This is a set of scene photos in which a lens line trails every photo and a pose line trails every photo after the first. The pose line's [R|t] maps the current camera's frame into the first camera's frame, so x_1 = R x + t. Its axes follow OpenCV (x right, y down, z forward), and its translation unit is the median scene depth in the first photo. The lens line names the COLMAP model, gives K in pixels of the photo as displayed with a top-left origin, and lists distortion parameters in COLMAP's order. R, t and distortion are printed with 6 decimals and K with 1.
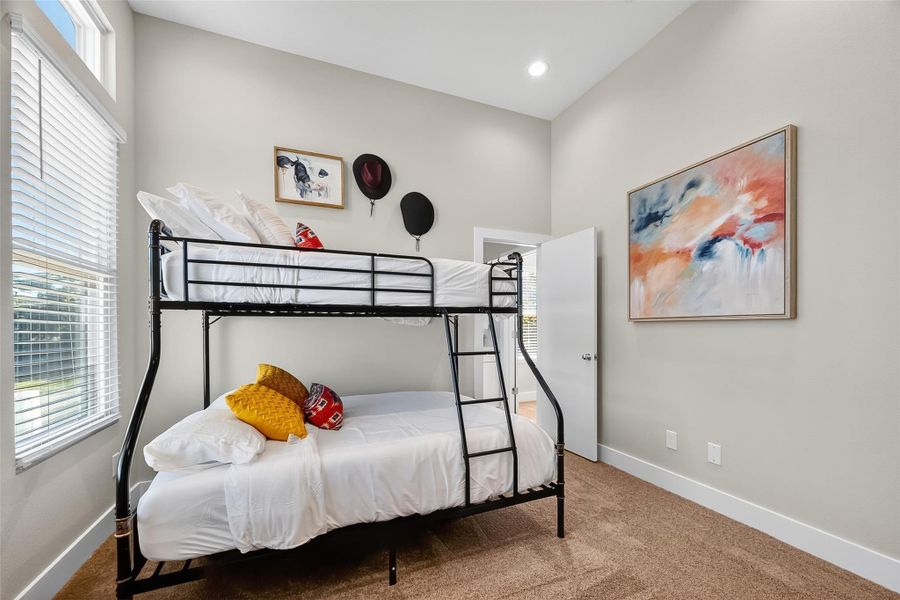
lens RADIAL K [[355.5, 0, 451.9], [0, 355.5, 329.6], [0, 0, 1]] dist [-0.002176, -0.000060]
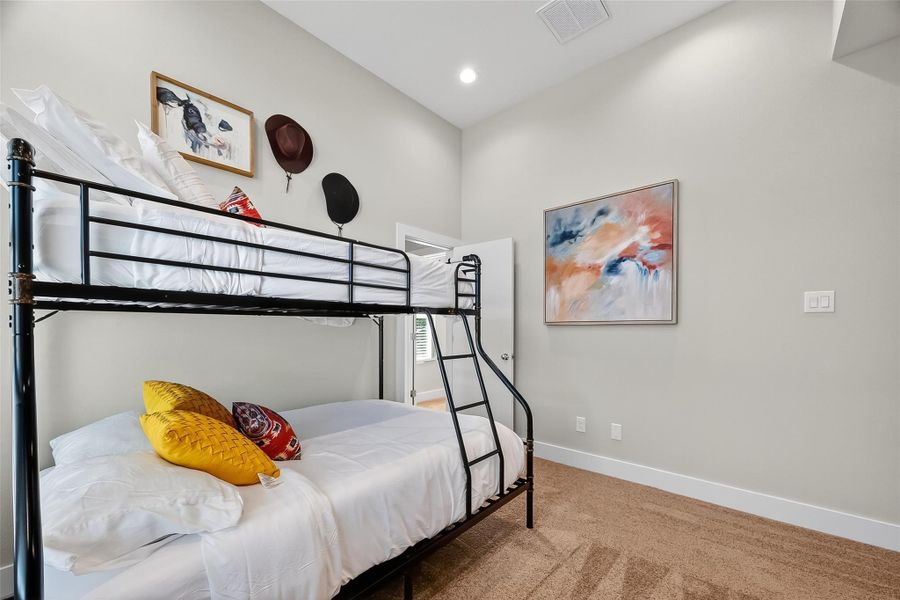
lens RADIAL K [[356.2, 0, 451.1], [0, 356.2, 330.9], [0, 0, 1]] dist [-0.002505, -0.000383]
pose [[0.901220, 0.002380, 0.433355, -0.349018], [-0.002046, 0.999997, -0.001236, -0.000739], [-0.433357, 0.000227, 0.901222, 0.139710]]
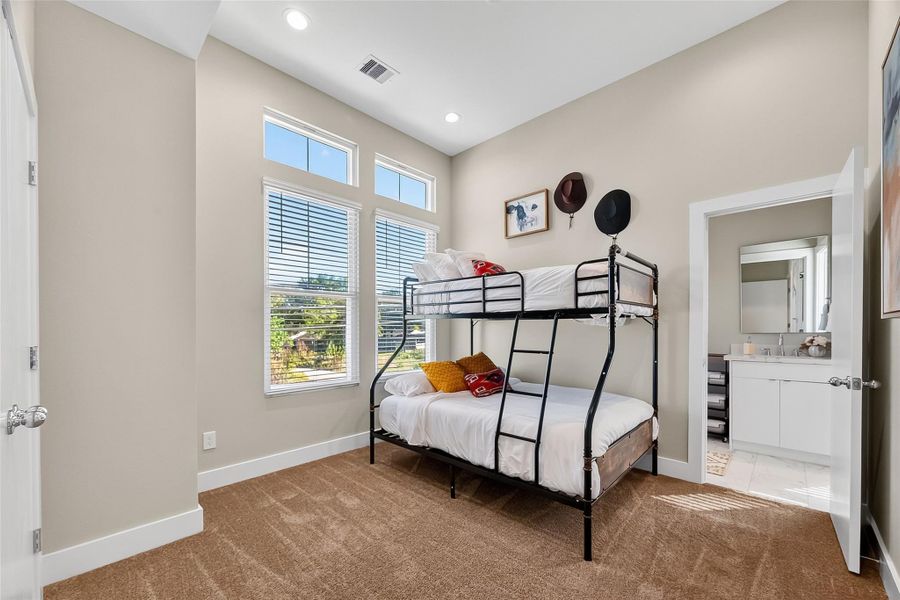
lens RADIAL K [[355.5, 0, 451.9], [0, 355.5, 329.6], [0, 0, 1]] dist [-0.002176, -0.000060]
pose [[0.398627, 0.008711, -0.917072, 0.949432], [-0.008624, 0.999946, 0.005750, -0.006855], [0.917073, 0.005617, 0.398681, 0.305432]]
